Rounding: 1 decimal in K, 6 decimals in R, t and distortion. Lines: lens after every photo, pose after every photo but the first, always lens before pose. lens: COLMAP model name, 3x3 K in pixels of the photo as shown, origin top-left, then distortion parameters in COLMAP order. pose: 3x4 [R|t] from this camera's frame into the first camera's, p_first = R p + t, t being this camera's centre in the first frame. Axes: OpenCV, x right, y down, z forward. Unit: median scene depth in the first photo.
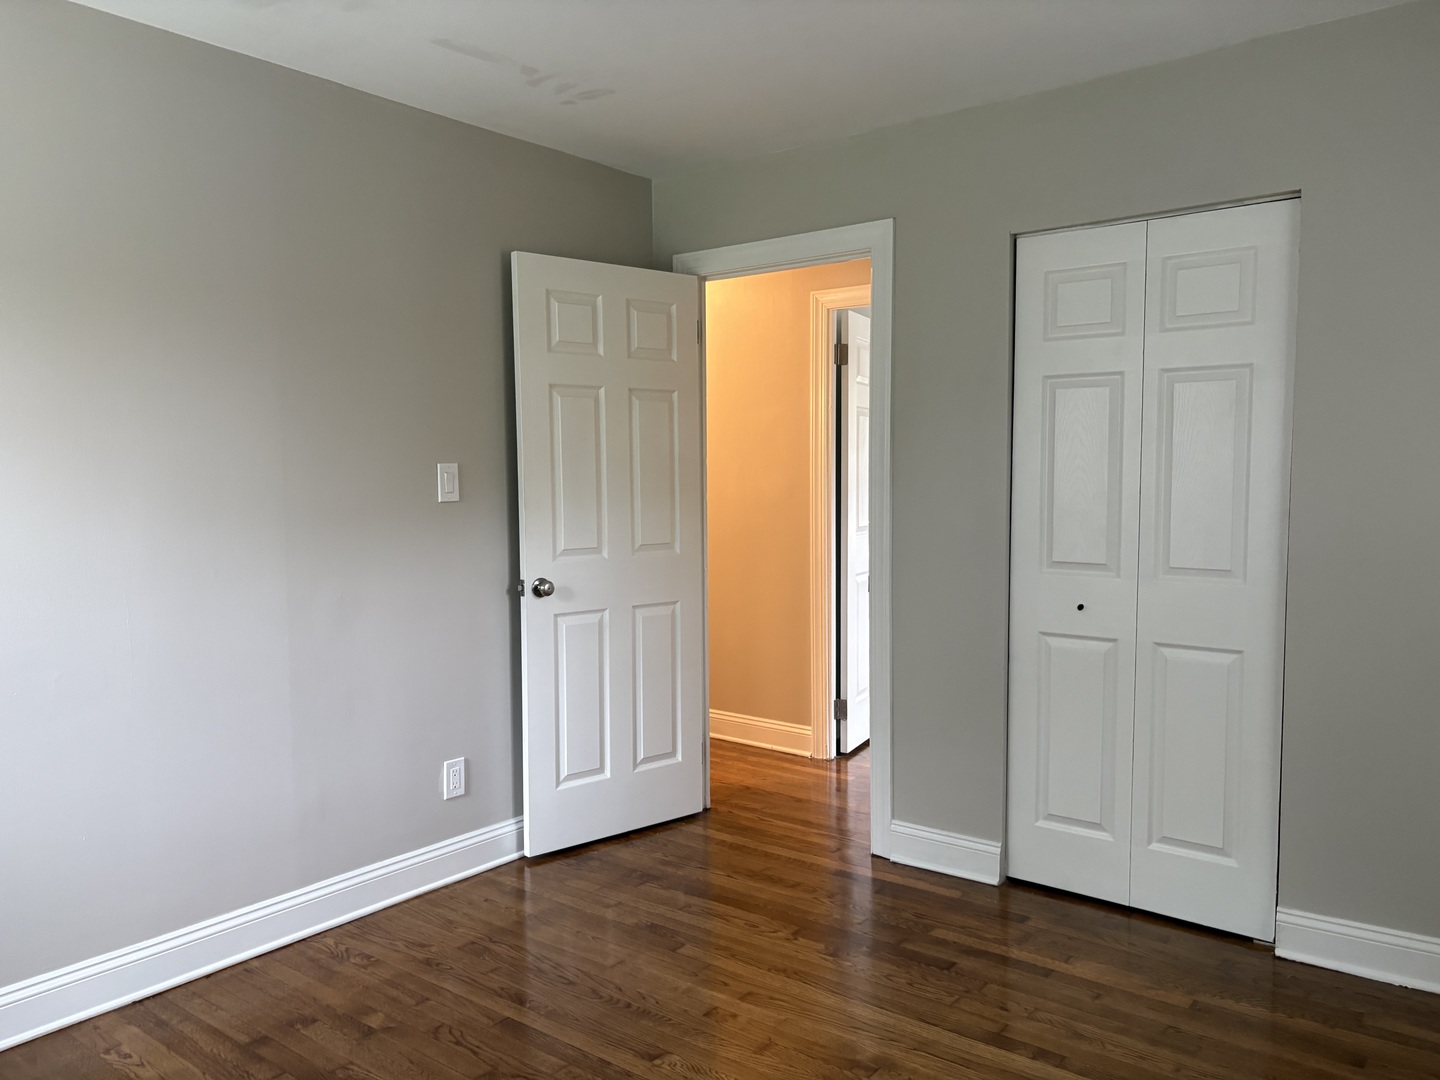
lens RADIAL K [[1127.2, 0, 720.0], [0, 1127.2, 540.0], [0, 0, 1]] dist [0.038489, -0.006027]
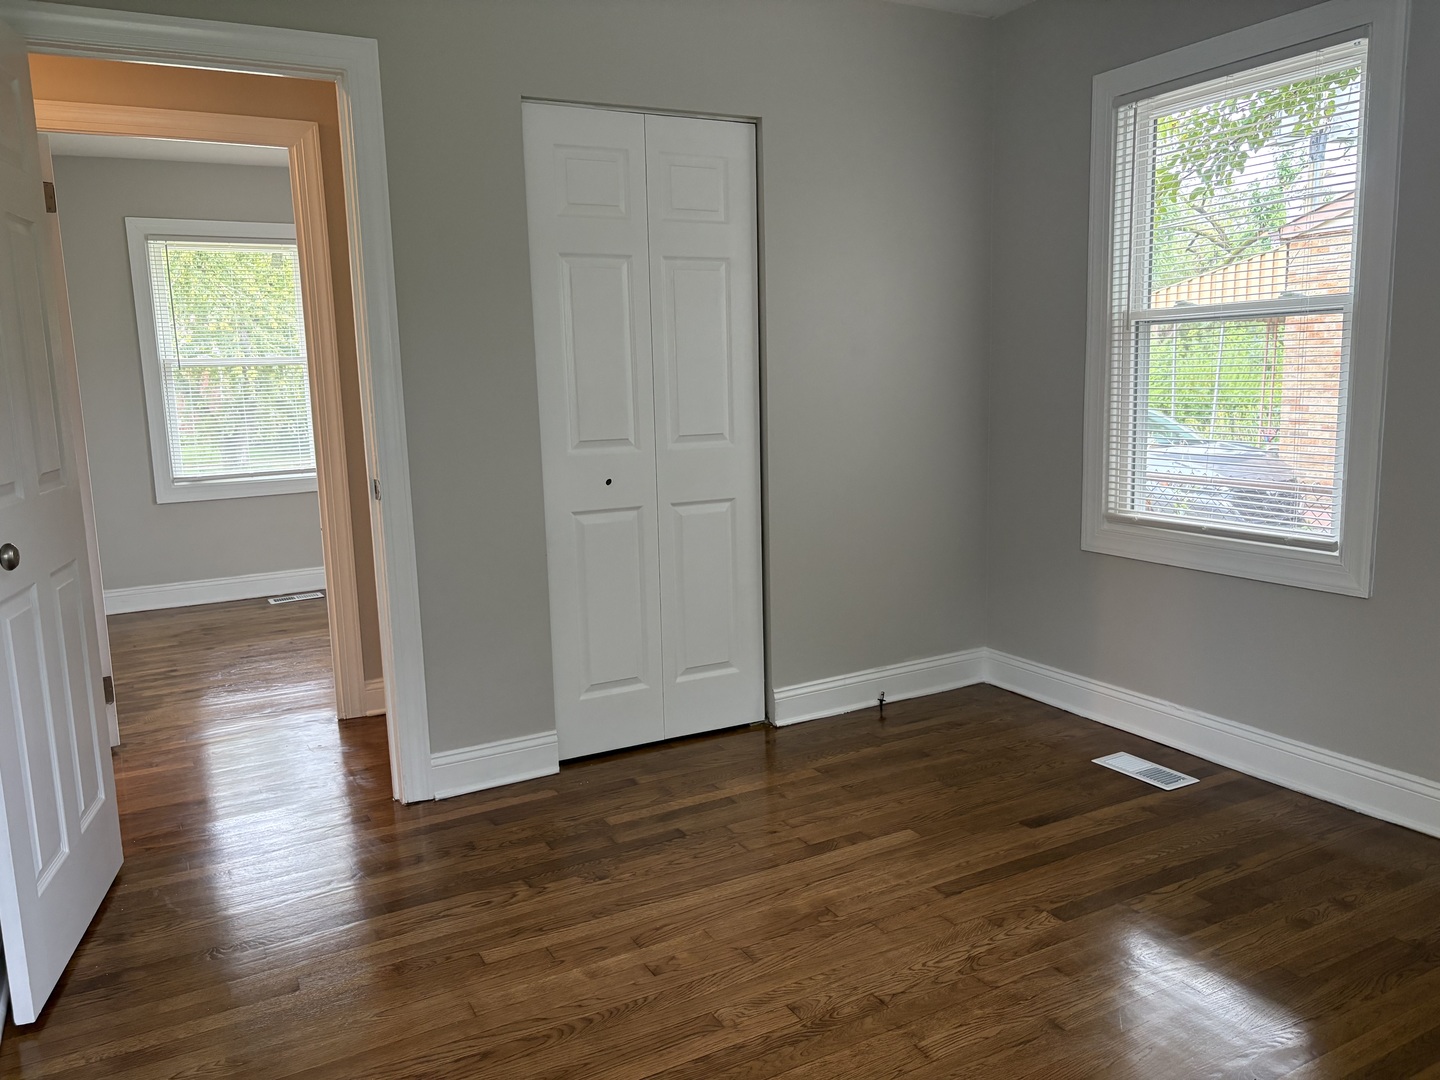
lens RADIAL K [[1108.3, 0, 726.9], [0, 1108.3, 532.7], [0, 0, 1]] dist [0.036180, -0.010576]
pose [[0.394489, -0.145520, 0.907305, -0.635462], [0.086721, 0.988870, 0.120896, -0.009589], [-0.914799, 0.030990, 0.402718, 0.535957]]
